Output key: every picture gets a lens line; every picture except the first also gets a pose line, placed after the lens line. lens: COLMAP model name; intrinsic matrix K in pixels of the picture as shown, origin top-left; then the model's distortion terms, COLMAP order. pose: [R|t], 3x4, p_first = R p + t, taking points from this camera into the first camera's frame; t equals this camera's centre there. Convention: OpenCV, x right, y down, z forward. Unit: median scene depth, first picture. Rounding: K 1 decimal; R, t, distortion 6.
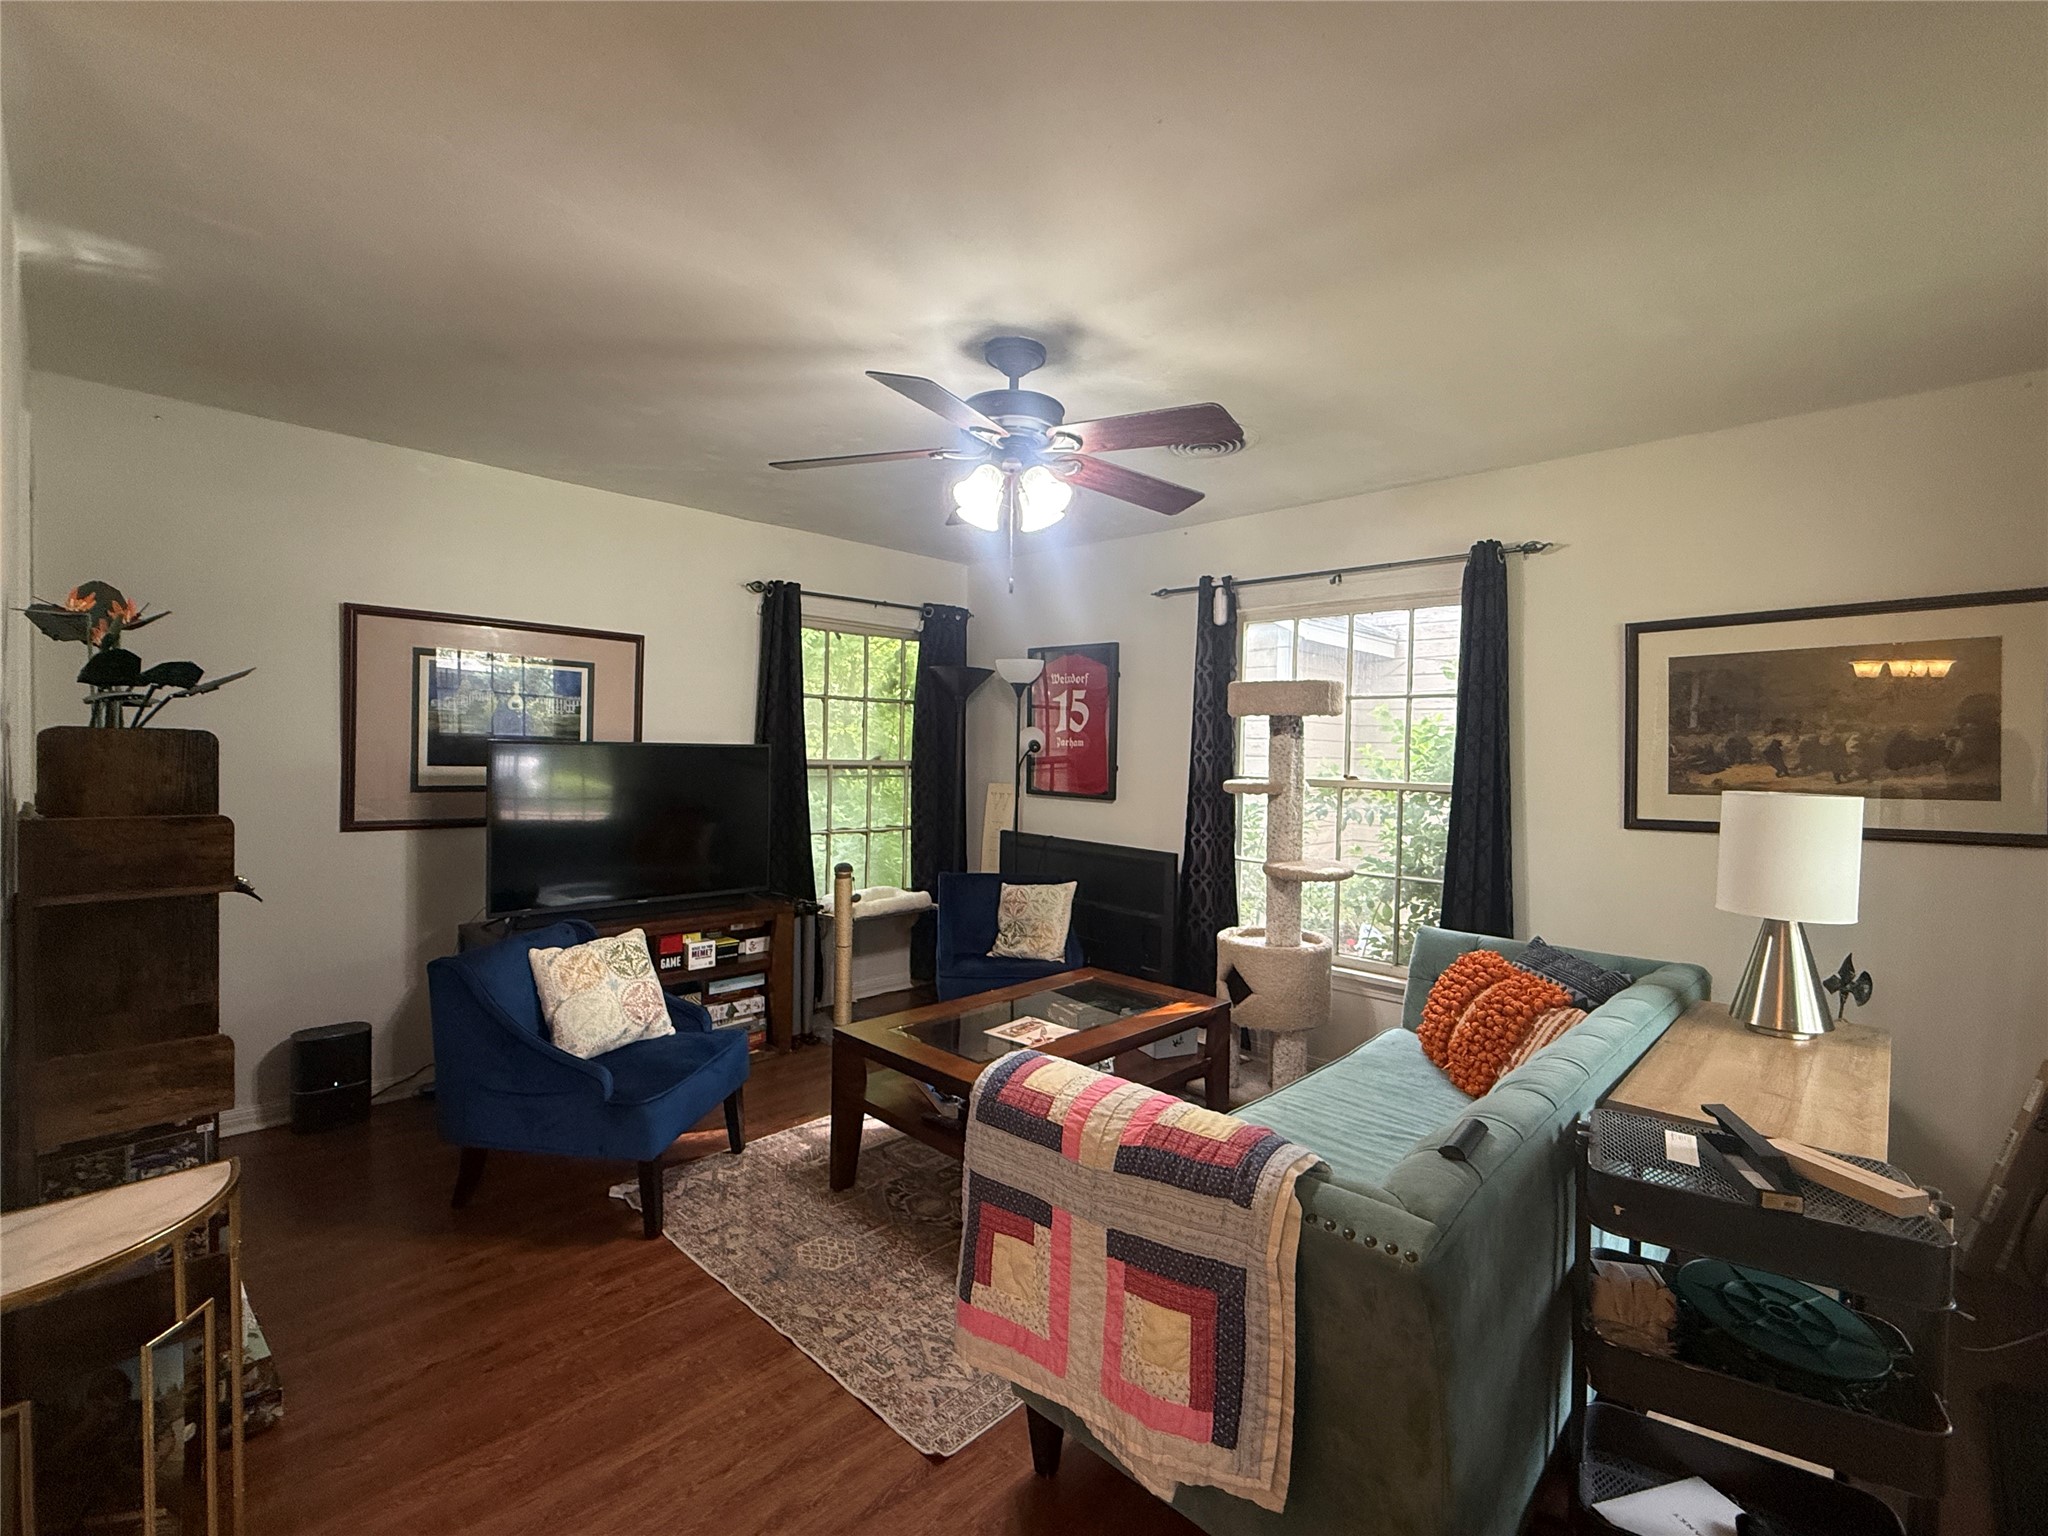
lens RADIAL K [[921.7, 0, 1024.0], [0, 921.7, 768.0], [0, 0, 1]] dist [-0.000921, 0.000012]
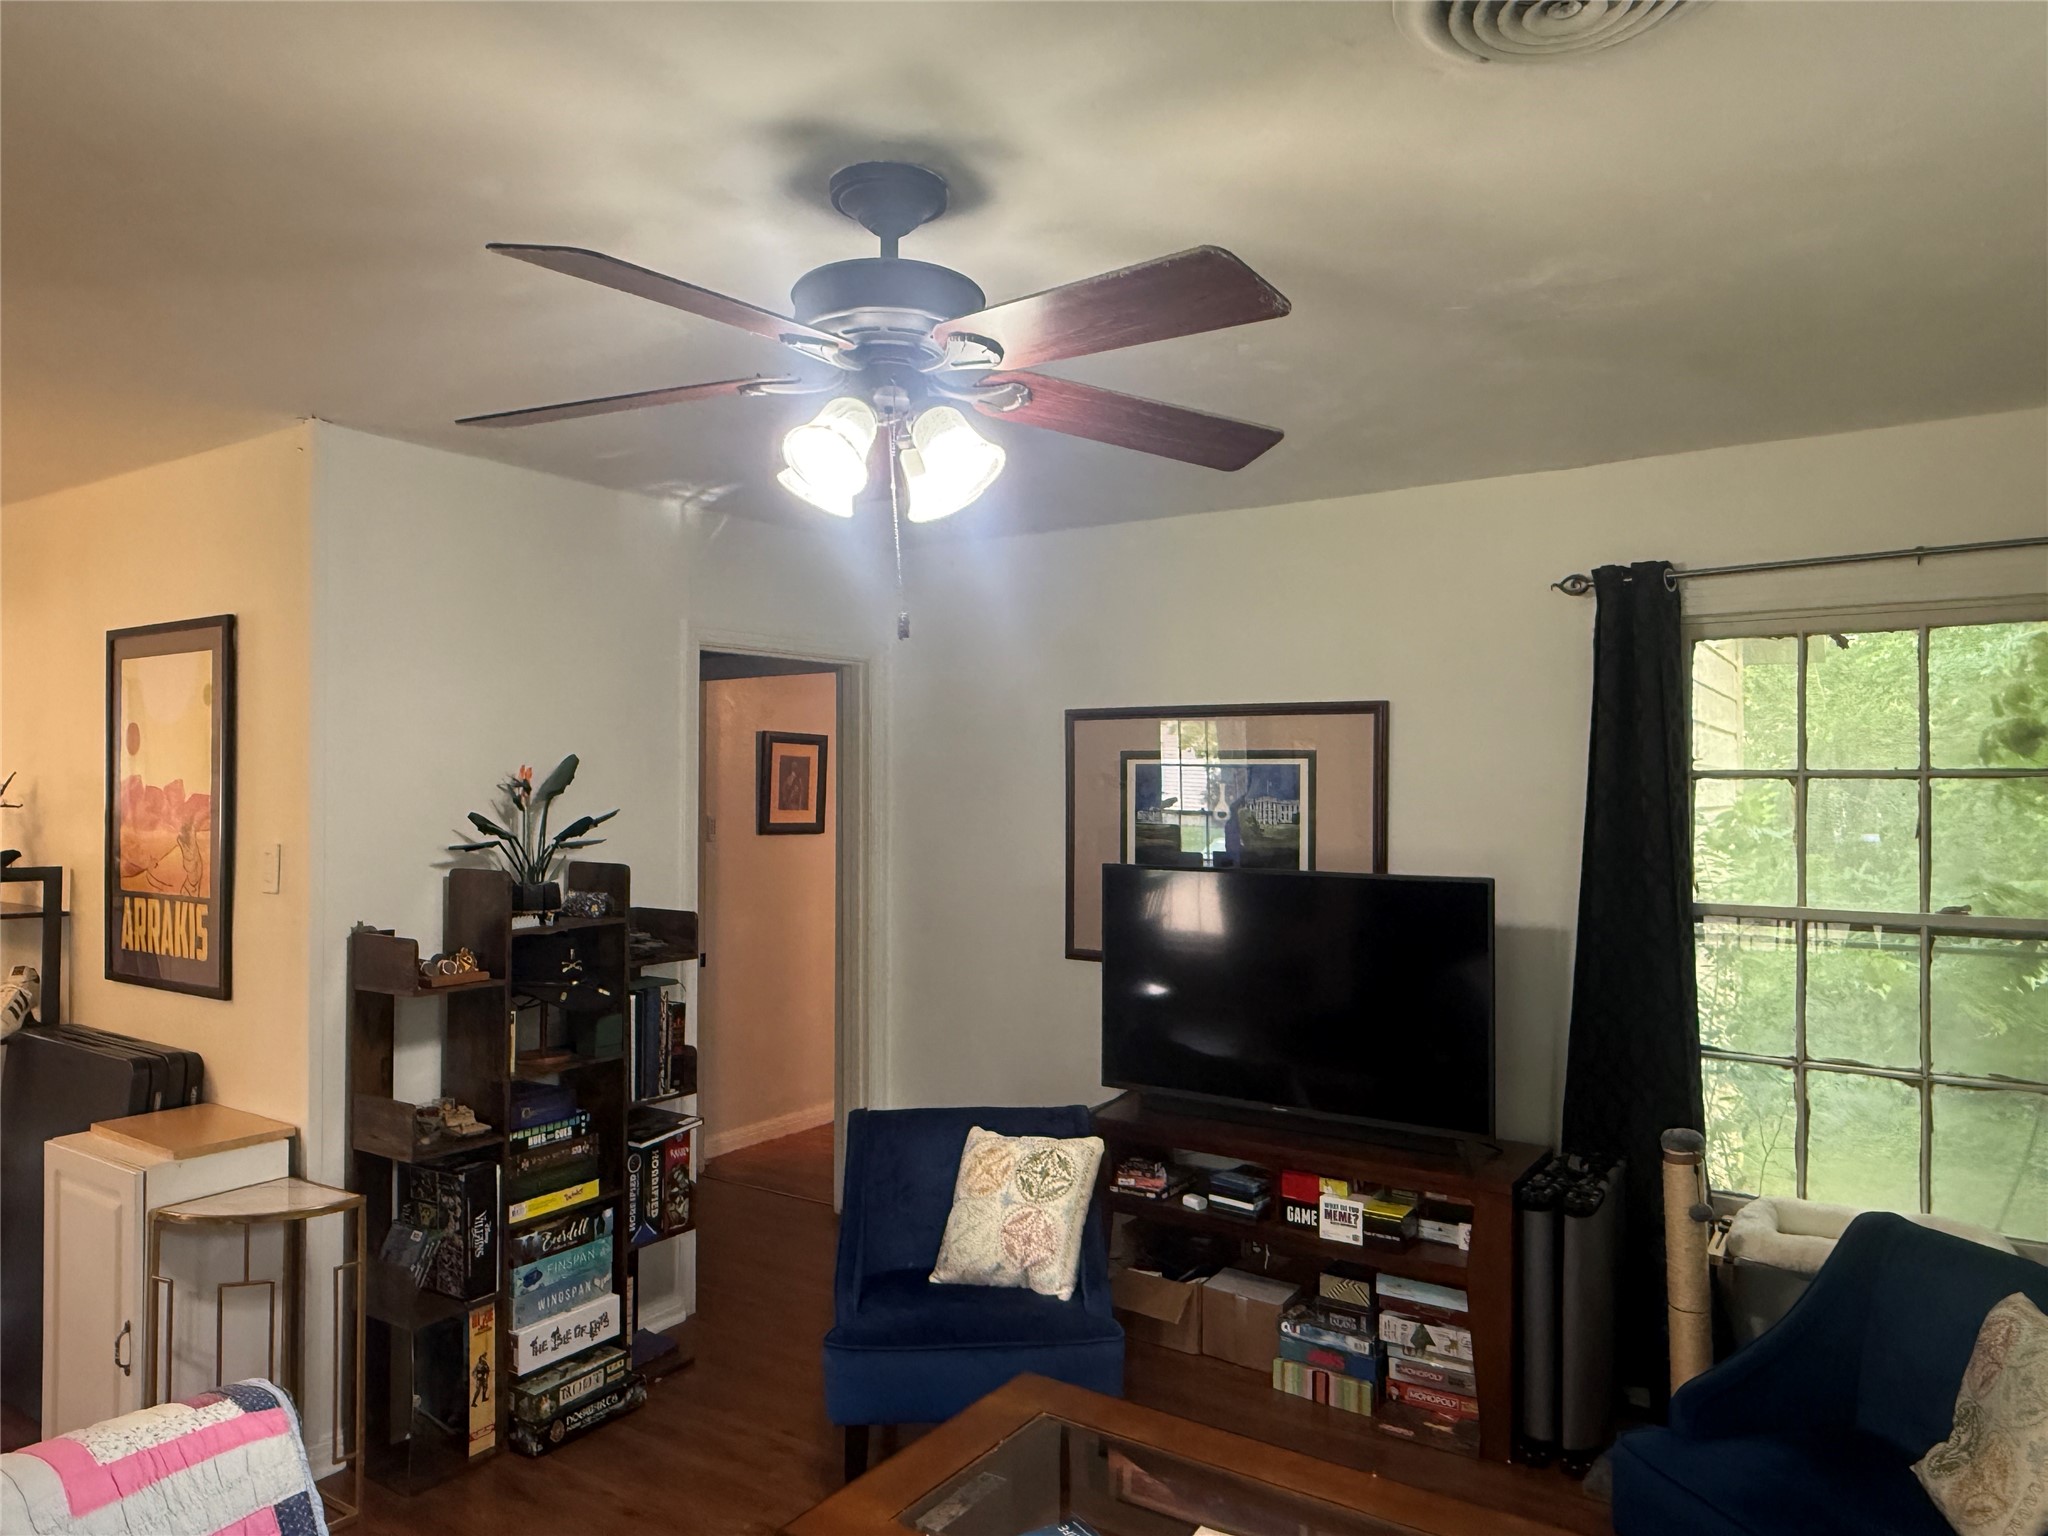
lens RADIAL K [[1346.6, 0, 1024.0], [0, 1346.6, 768.0], [0, 0, 1]] dist [-0.000899, -0.000877]
pose [[0.182512, -0.038699, -0.982442, 0.483318], [-0.022157, 0.998809, -0.043460, -0.051427], [0.982954, 0.029700, 0.181438, 0.596798]]
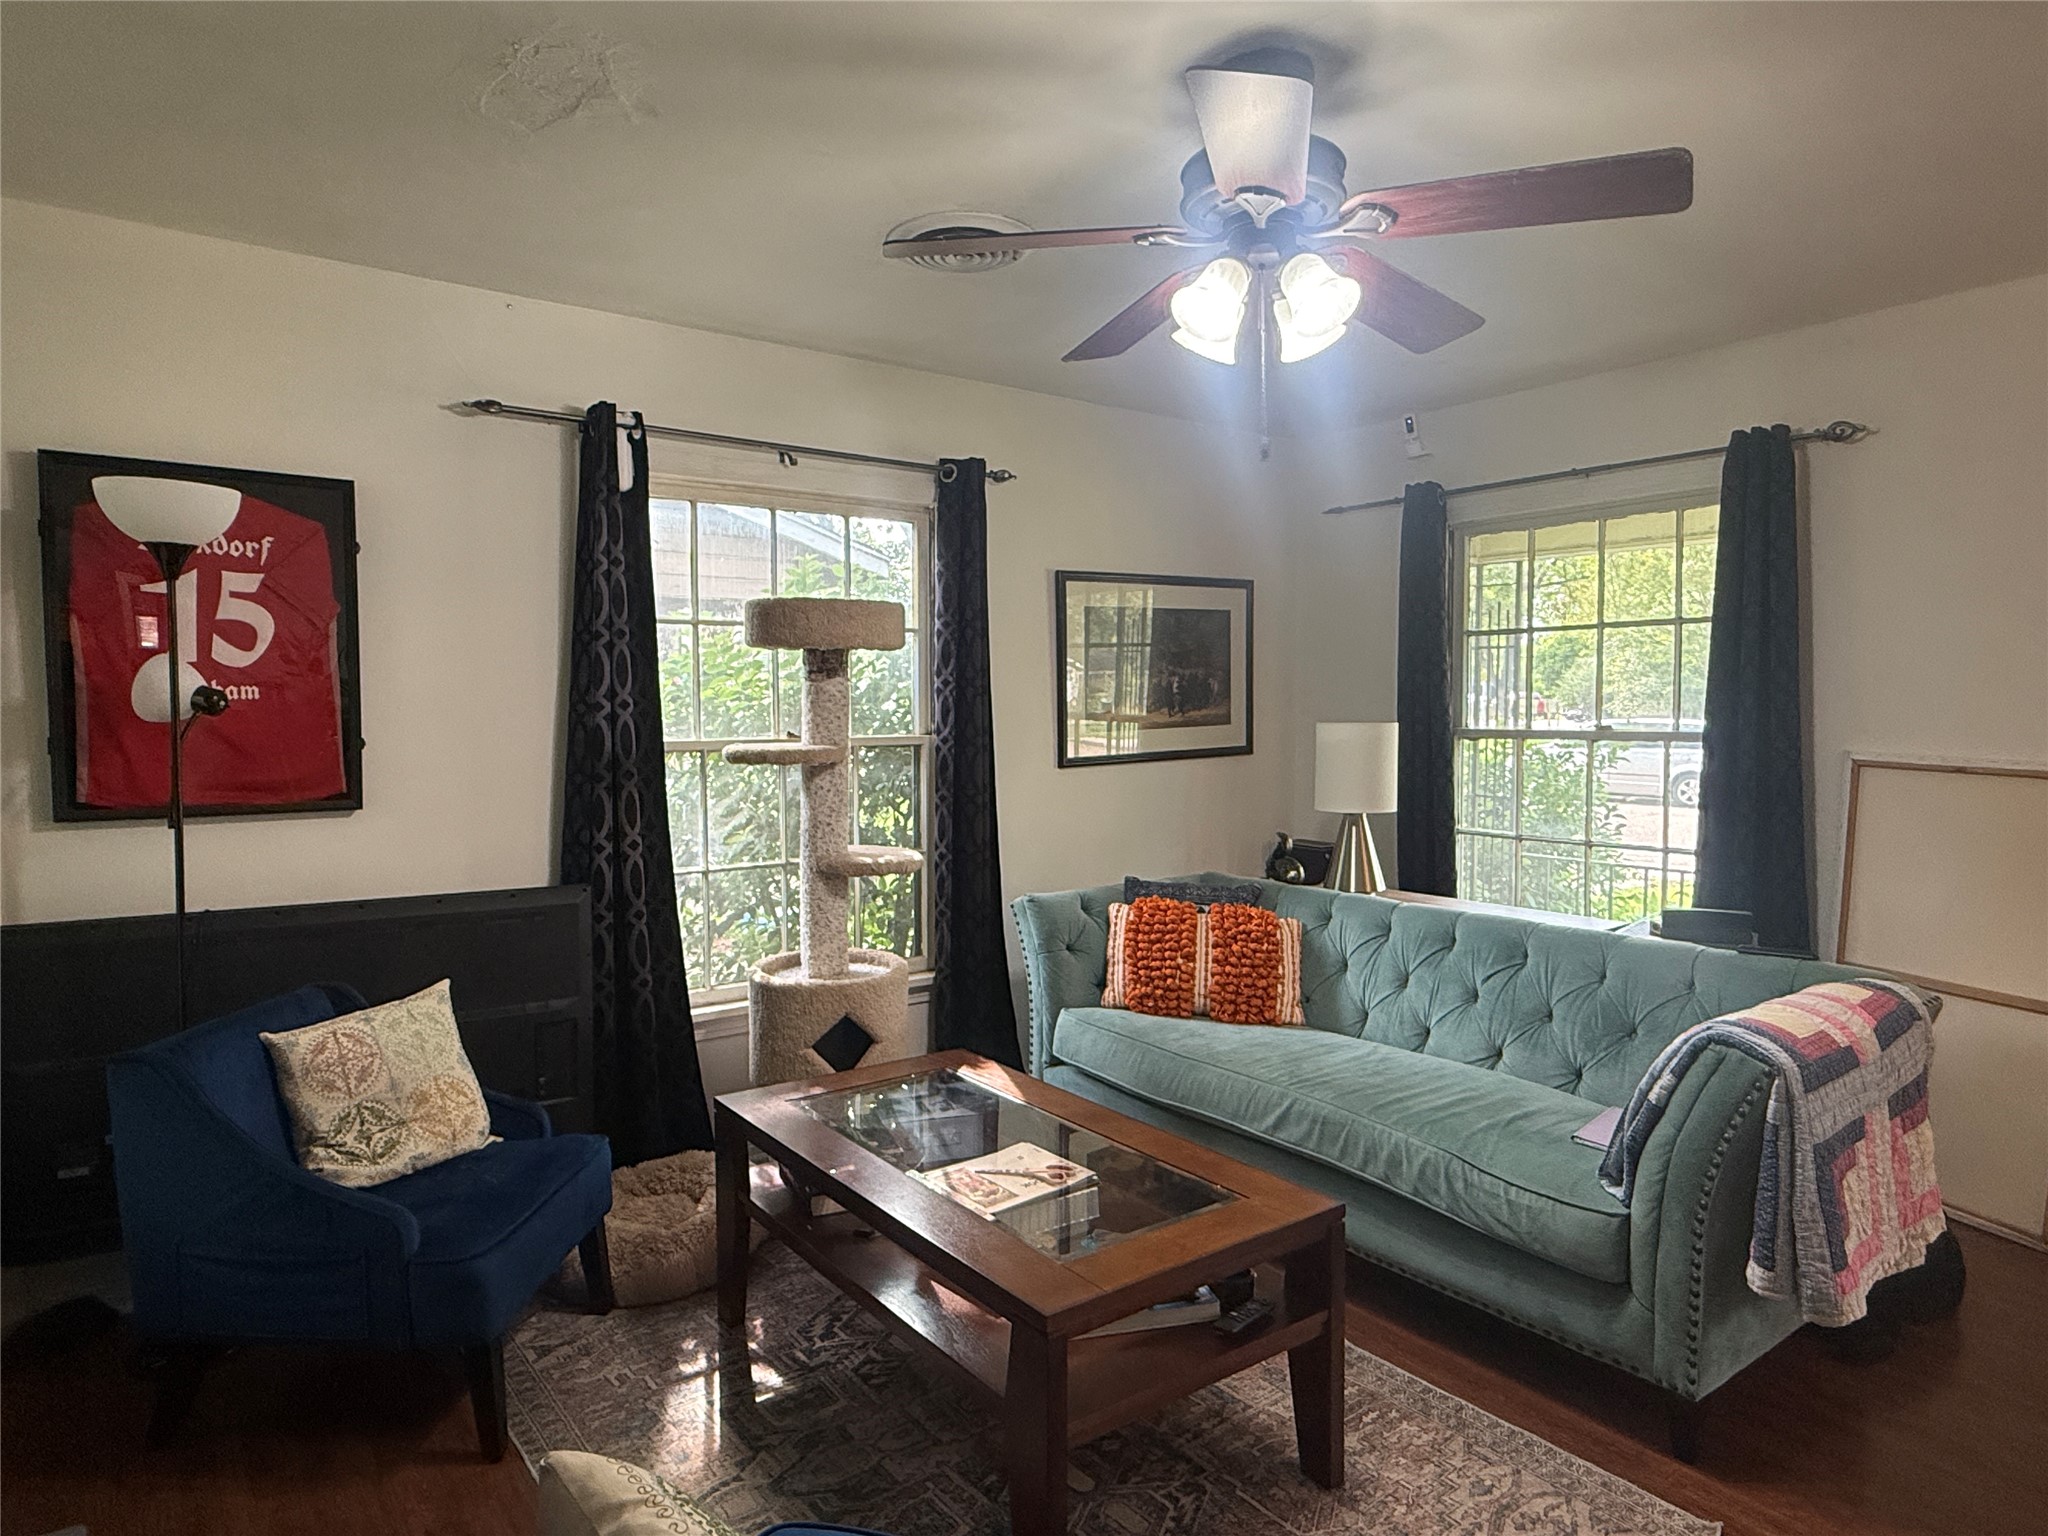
lens RADIAL K [[1225.7, 0, 1024.0], [0, 1225.7, 768.0], [0, 0, 1]] dist [-0.004531, -0.001133]
pose [[0.162666, -0.070279, 0.984175, -0.568728], [0.029702, 0.997357, 0.066311, -0.022427], [-0.986234, 0.018446, 0.164323, 0.651139]]
